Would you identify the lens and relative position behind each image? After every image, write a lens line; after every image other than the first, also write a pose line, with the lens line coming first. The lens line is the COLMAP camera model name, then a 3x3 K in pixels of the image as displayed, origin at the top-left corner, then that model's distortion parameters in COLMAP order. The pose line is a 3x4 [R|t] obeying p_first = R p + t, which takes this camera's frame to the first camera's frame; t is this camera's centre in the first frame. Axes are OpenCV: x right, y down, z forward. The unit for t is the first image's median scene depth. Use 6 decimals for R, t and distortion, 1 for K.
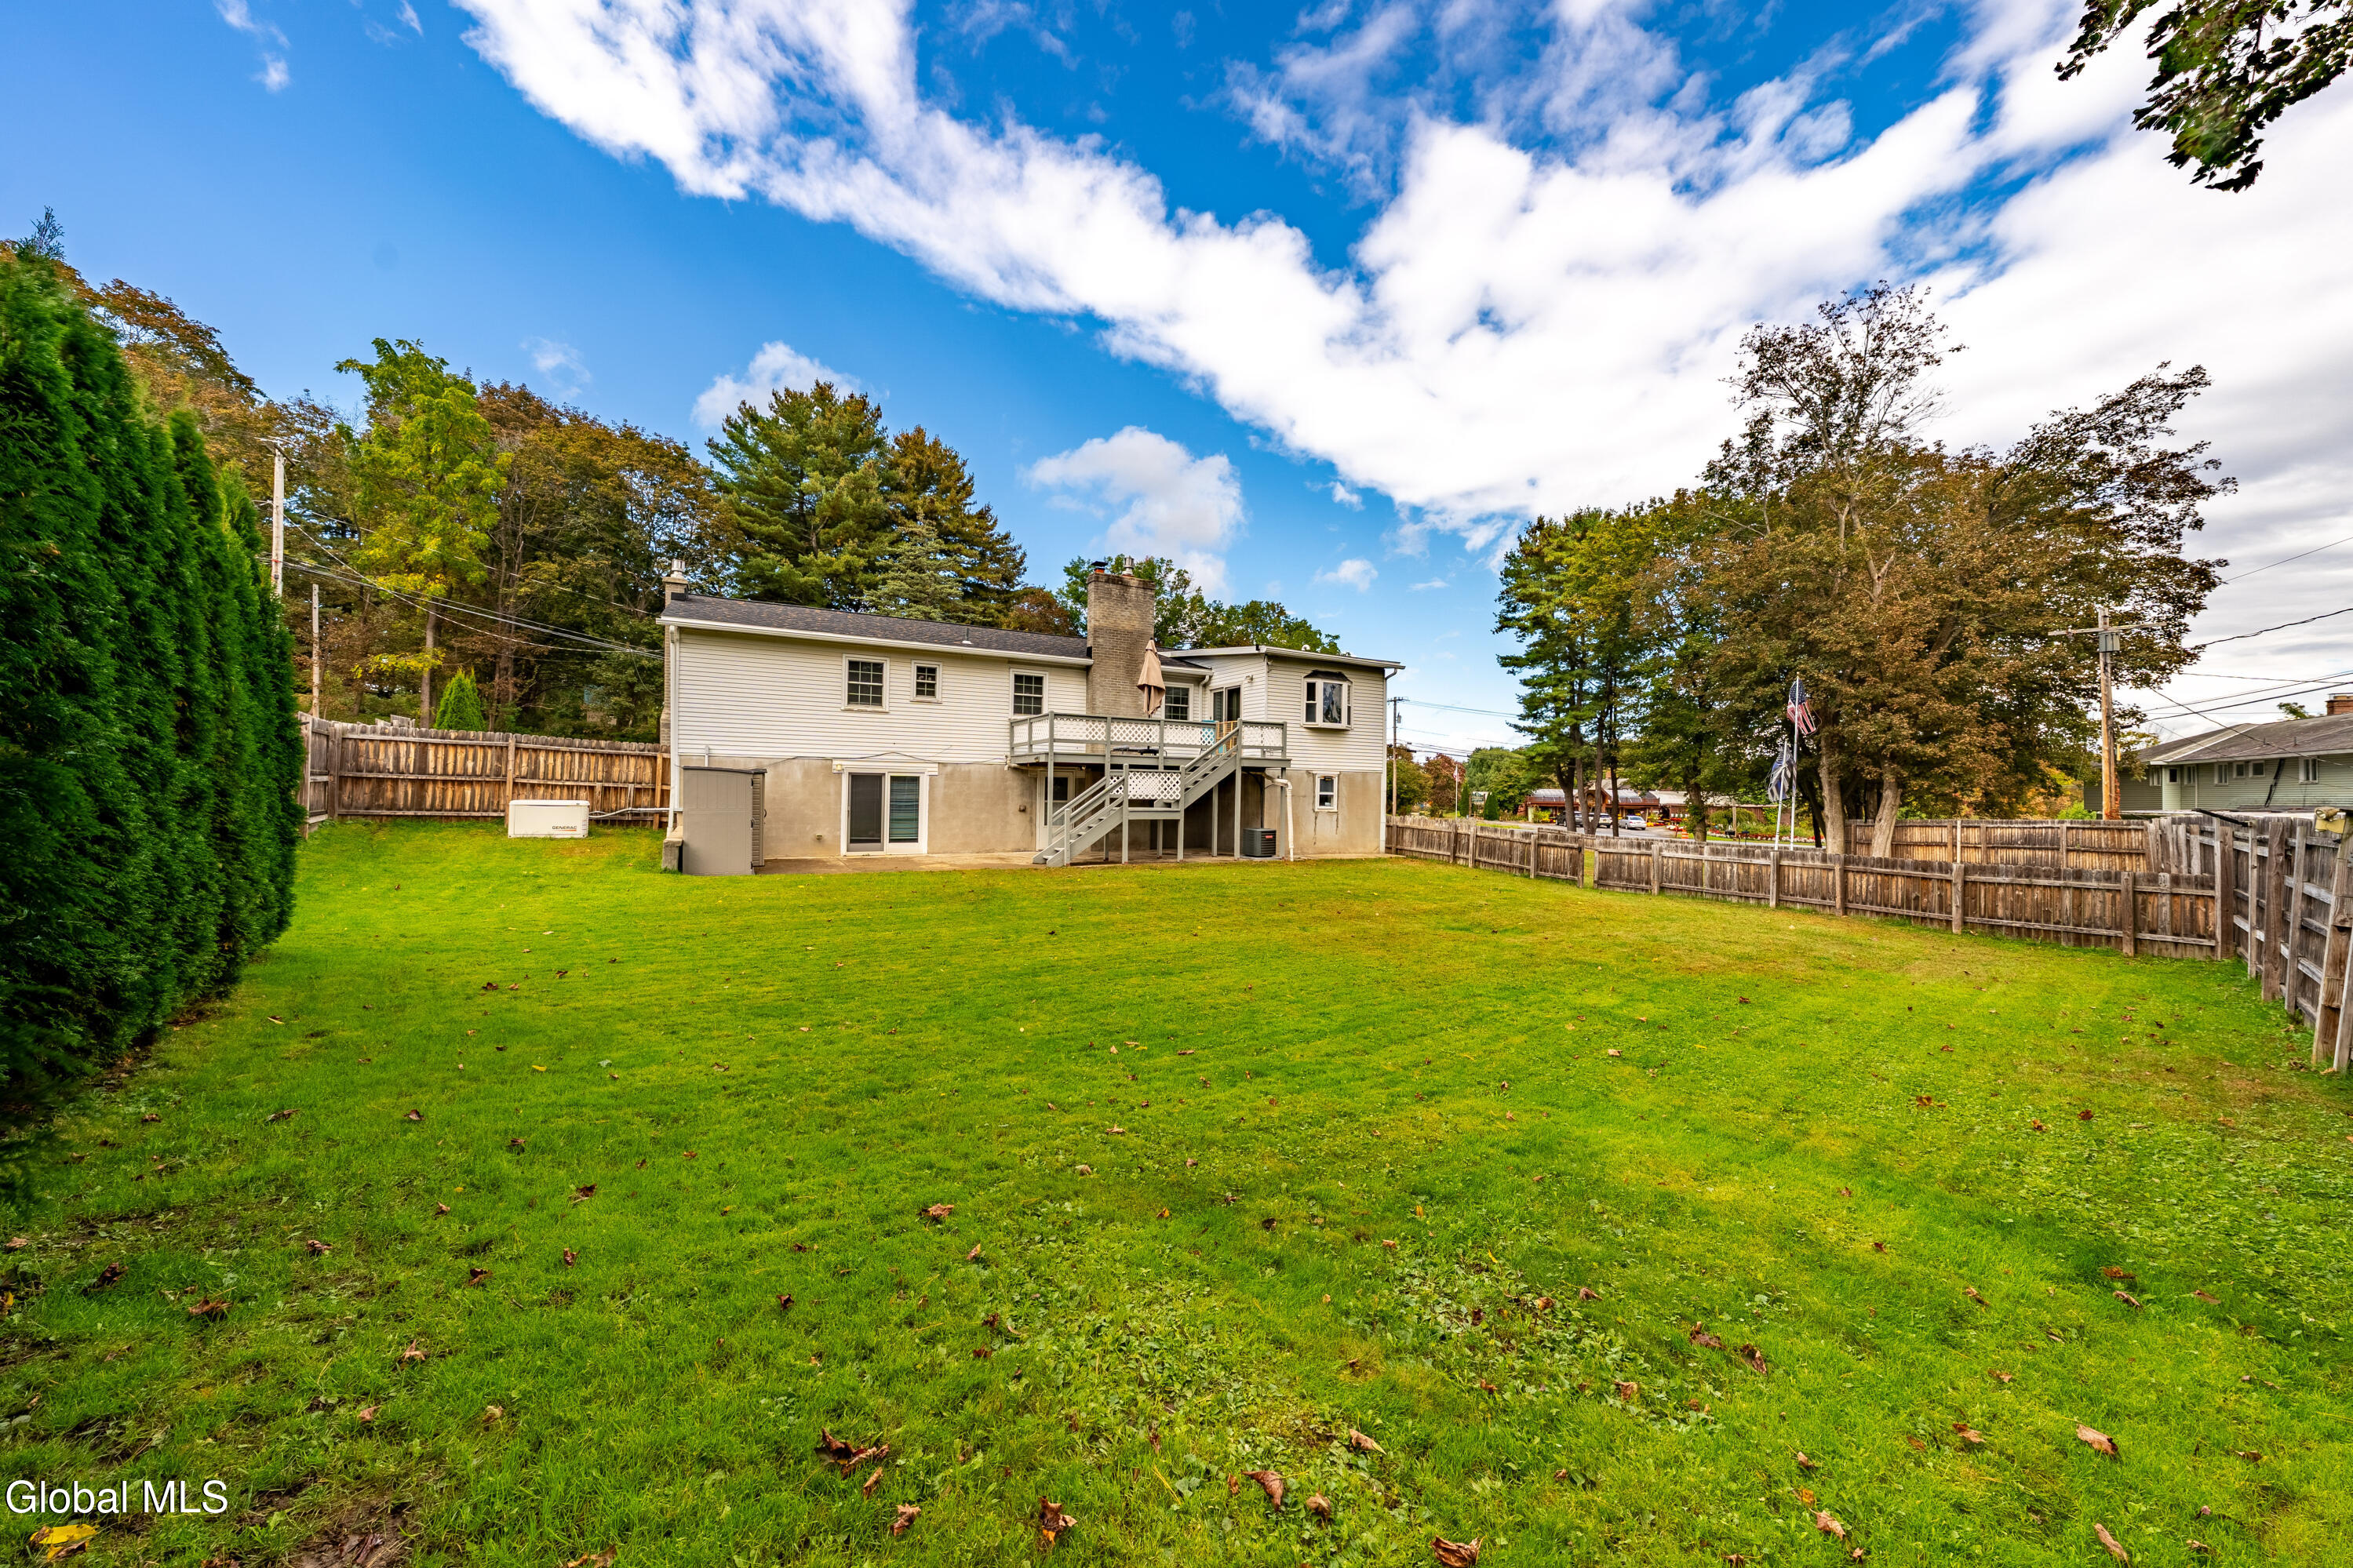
lens RADIAL K [[796.5, 0, 1176.5], [0, 796.5, 784.0], [0, 0, 1]] dist [-0.000432, -0.000062]
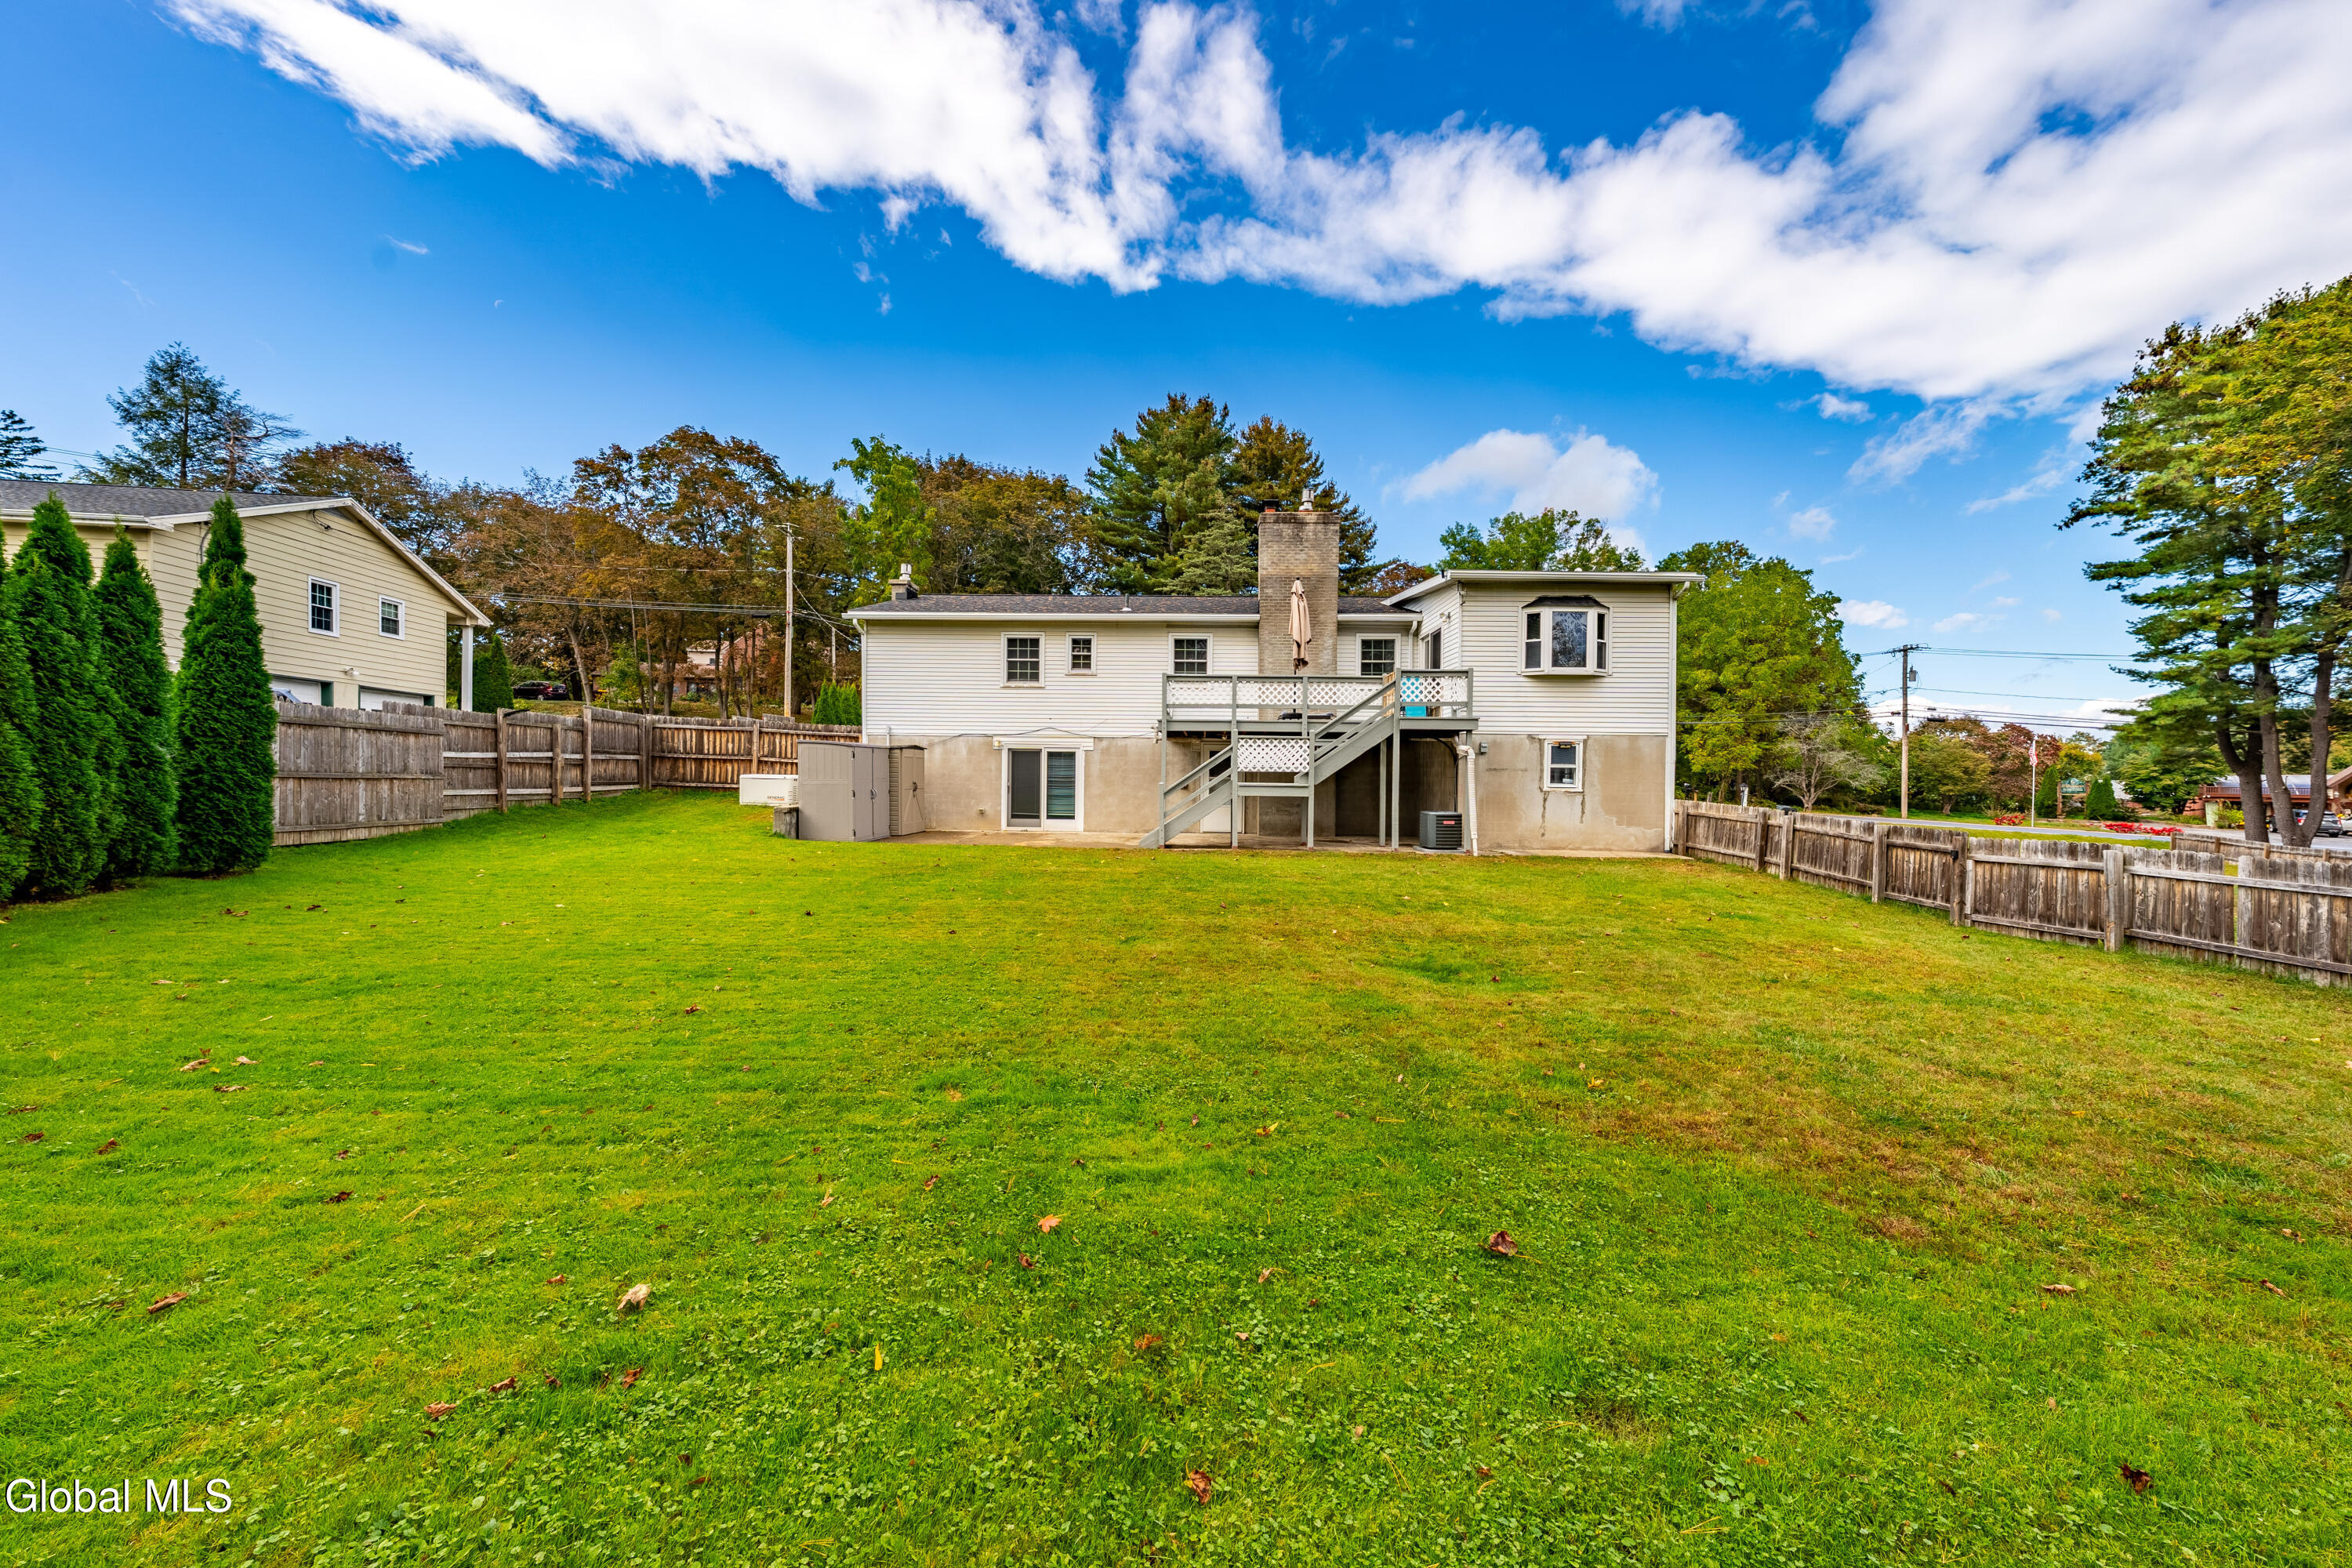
lens RADIAL K [[796.2, 0, 1176.0], [0, 796.2, 784.0], [0, 0, 1]] dist [-0.000432, -0.000062]
pose [[0.864763, -0.000165, -0.502180, 0.255198], [0.005109, 0.999951, 0.008469, 0.020812], [0.502154, -0.009889, 0.864722, 0.207312]]
